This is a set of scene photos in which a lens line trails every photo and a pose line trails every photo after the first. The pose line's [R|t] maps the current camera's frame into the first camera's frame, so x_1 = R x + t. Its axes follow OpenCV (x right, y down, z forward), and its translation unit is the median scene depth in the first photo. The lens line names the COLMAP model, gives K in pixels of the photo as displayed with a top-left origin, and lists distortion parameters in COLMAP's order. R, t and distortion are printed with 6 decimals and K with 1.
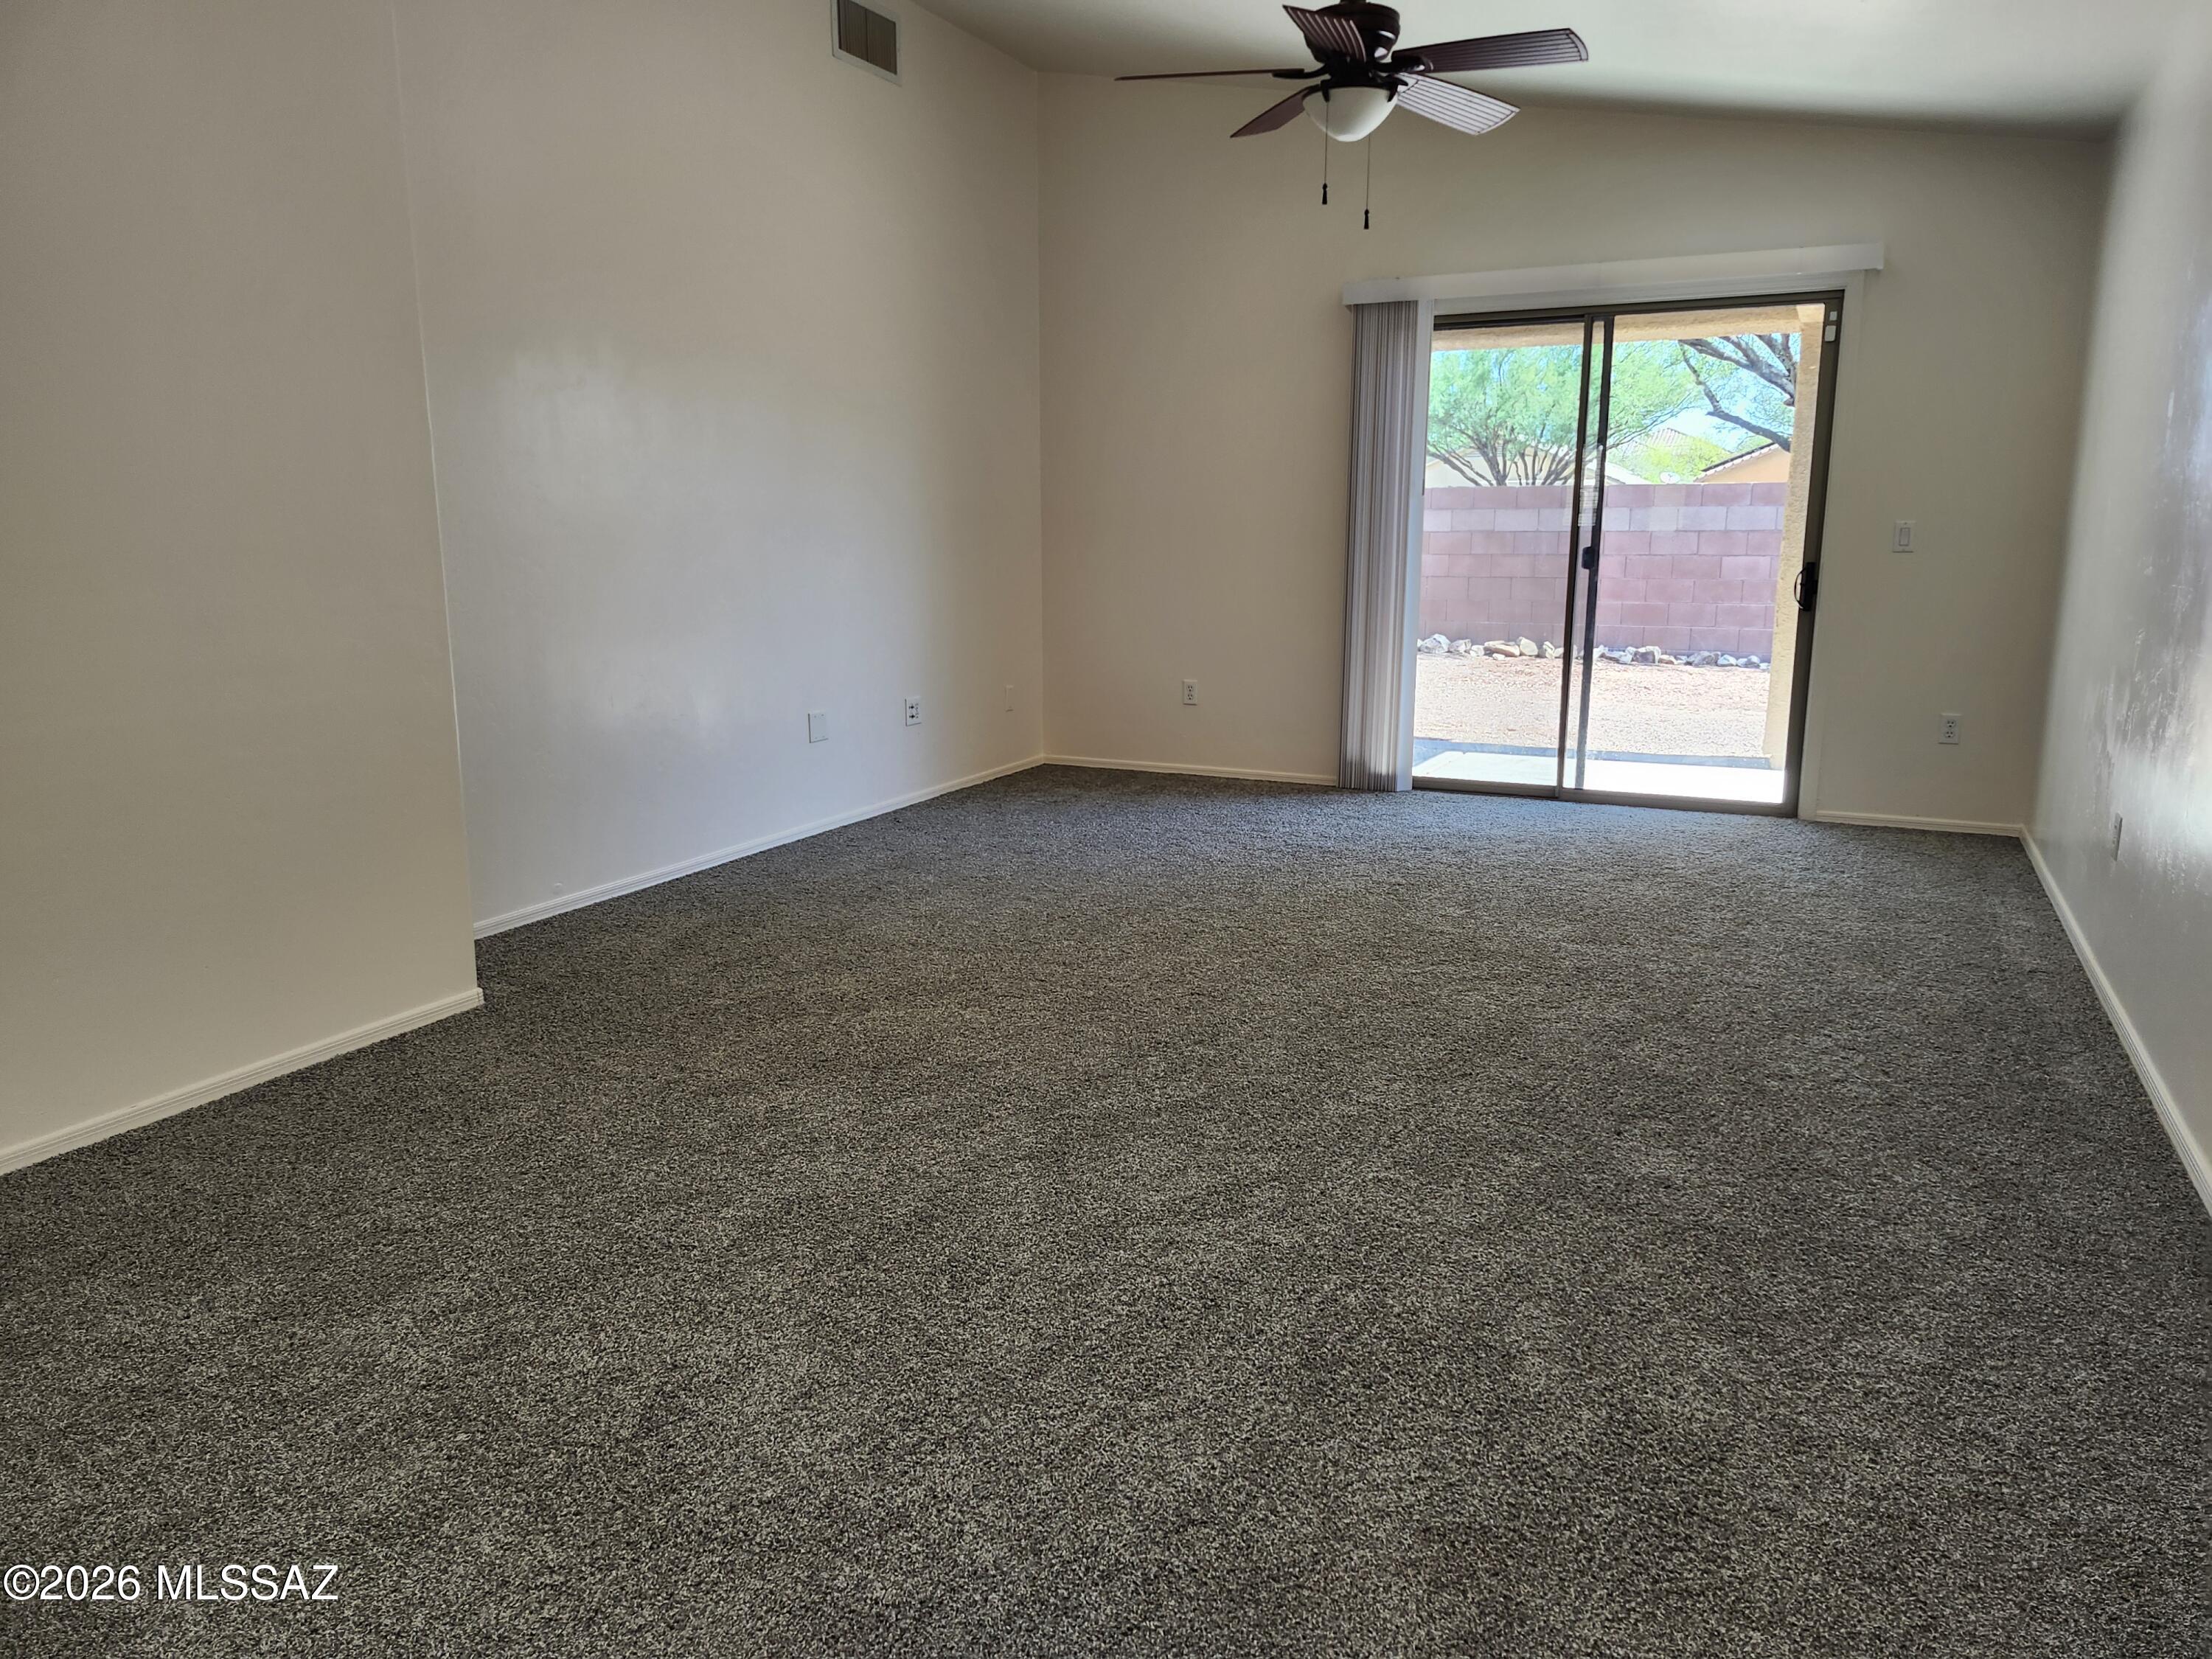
lens RADIAL K [[1591.1, 0, 1089.6], [0, 1591.1, 798.7], [0, 0, 1]] dist [0.071039, -0.080782]
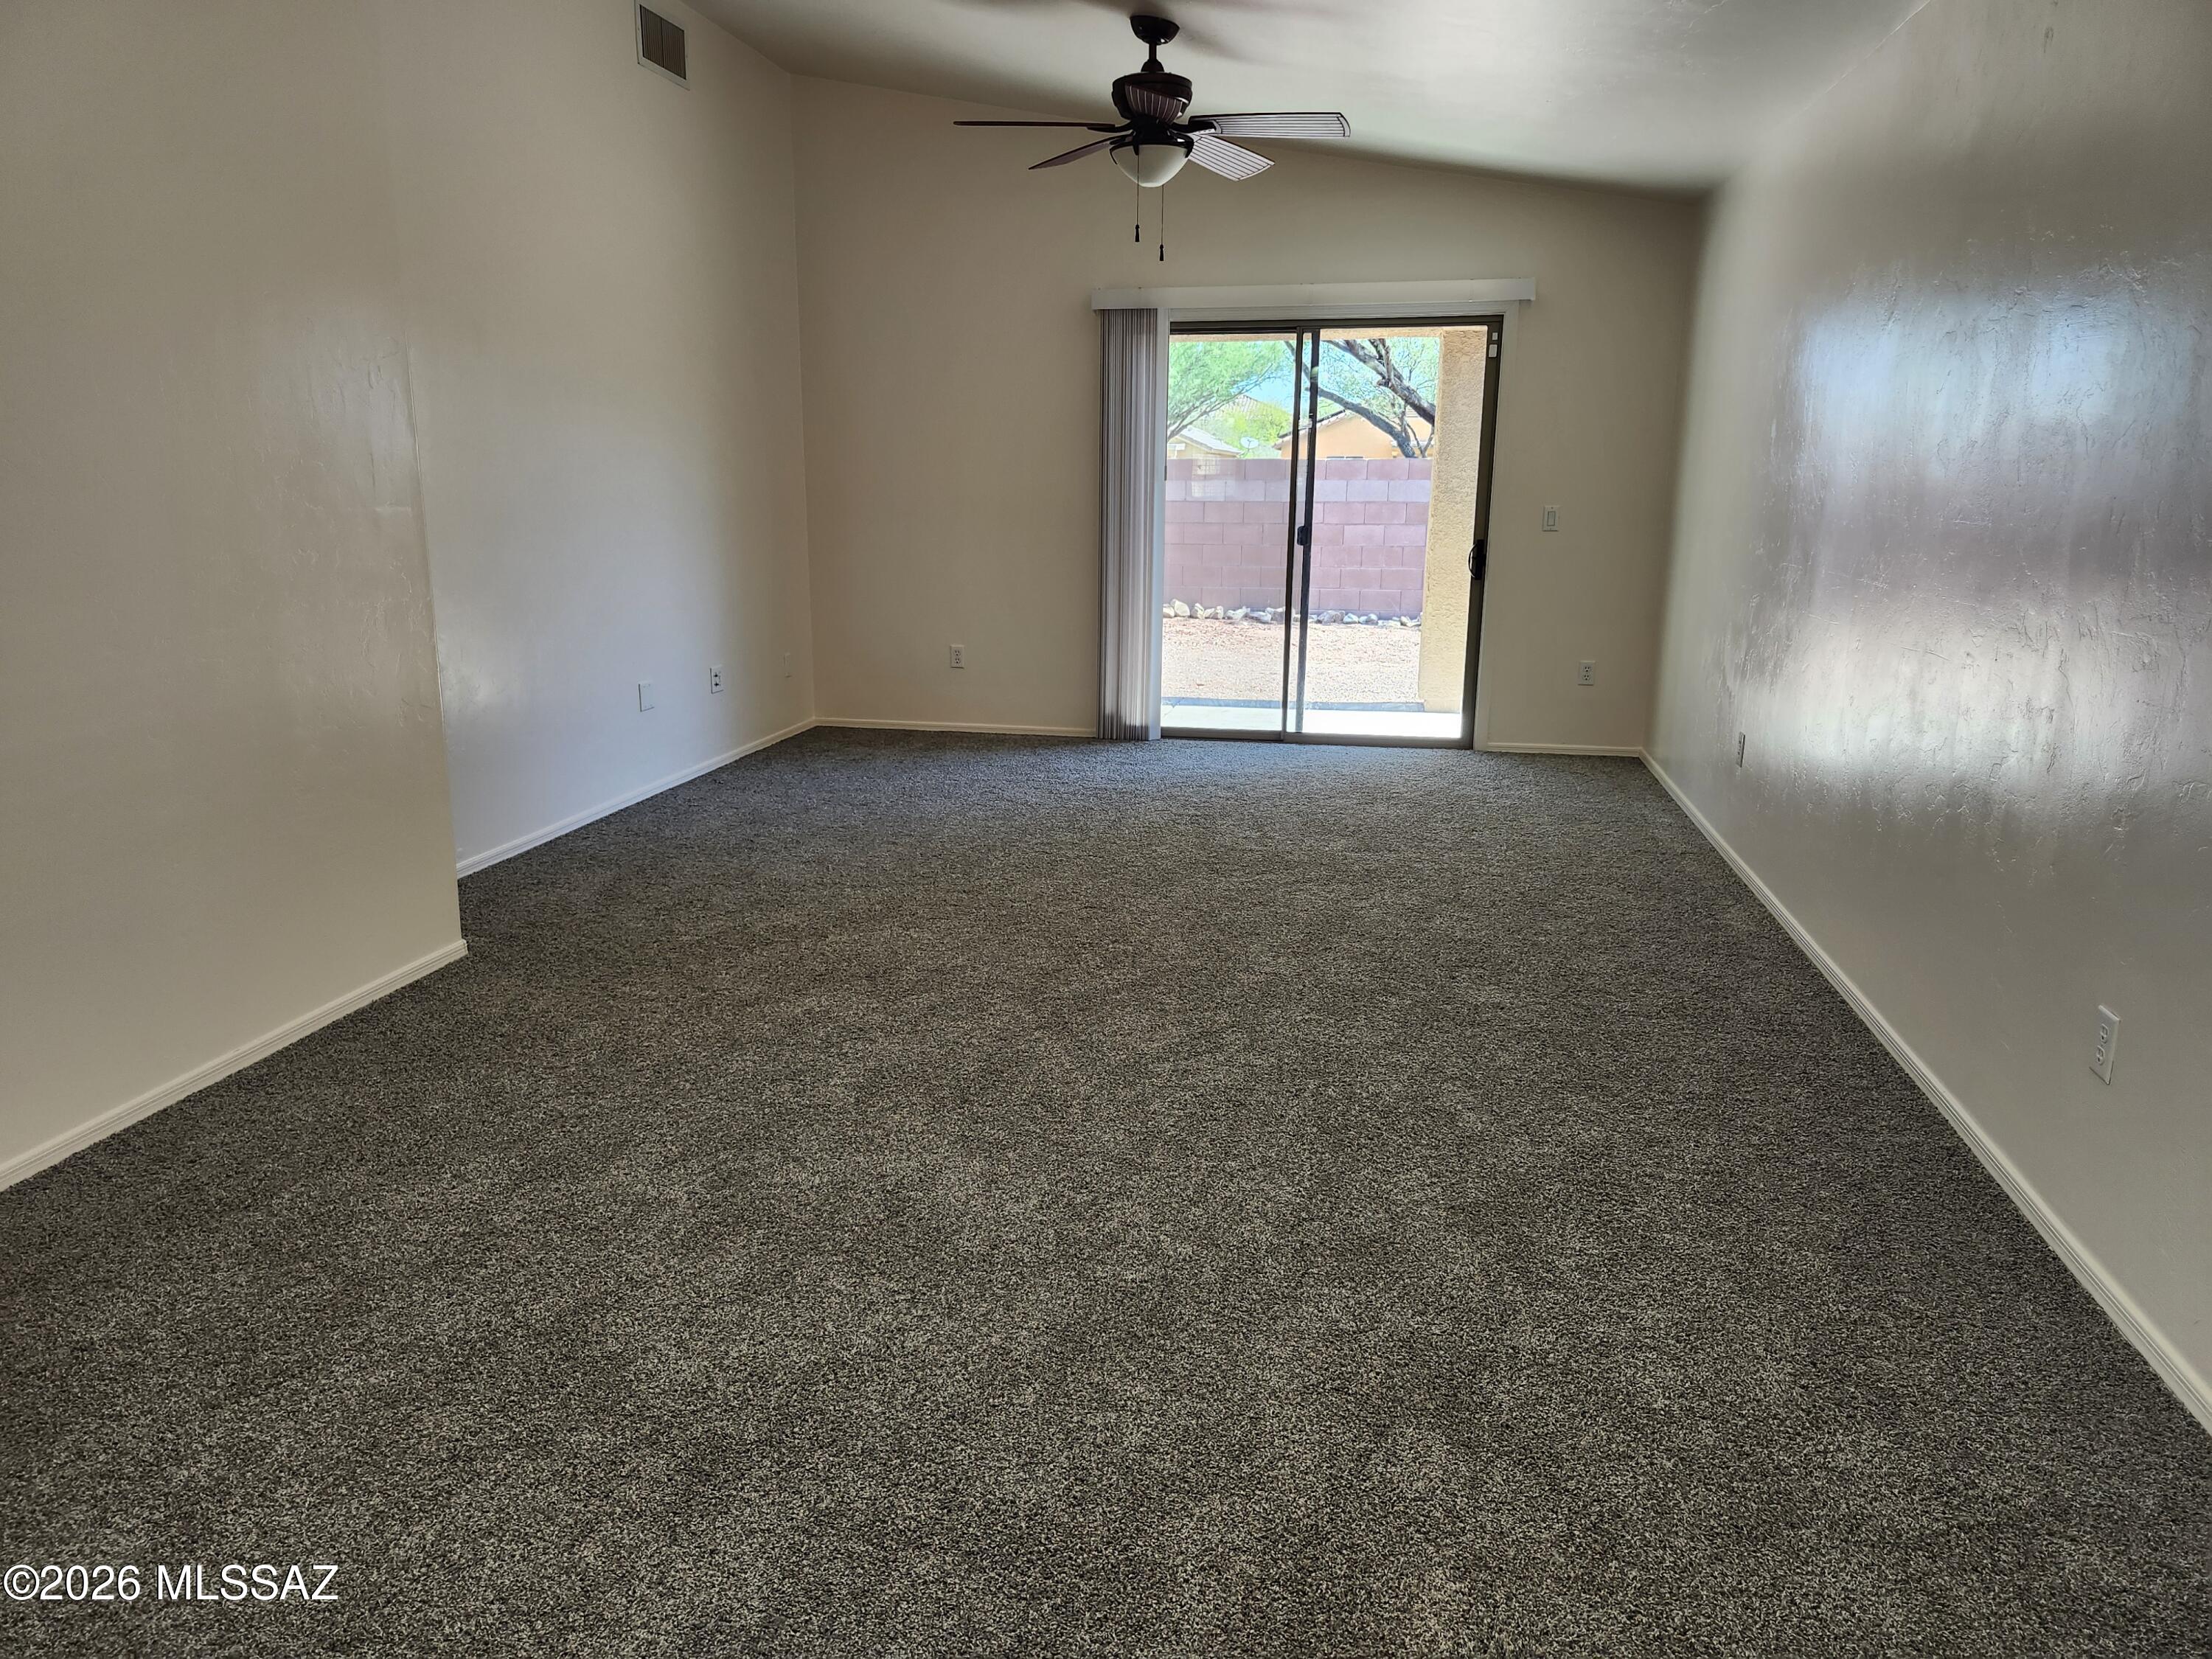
lens RADIAL K [[1591.1, 0, 1099.4], [0, 1591.1, 811.2], [0, 0, 1]] dist [0.071039, -0.080782]
pose [[0.968690, -0.045674, 0.244036, -0.205164], [0.037896, 0.998616, 0.036476, 0.005658], [-0.245365, -0.026085, 0.969080, -0.164343]]
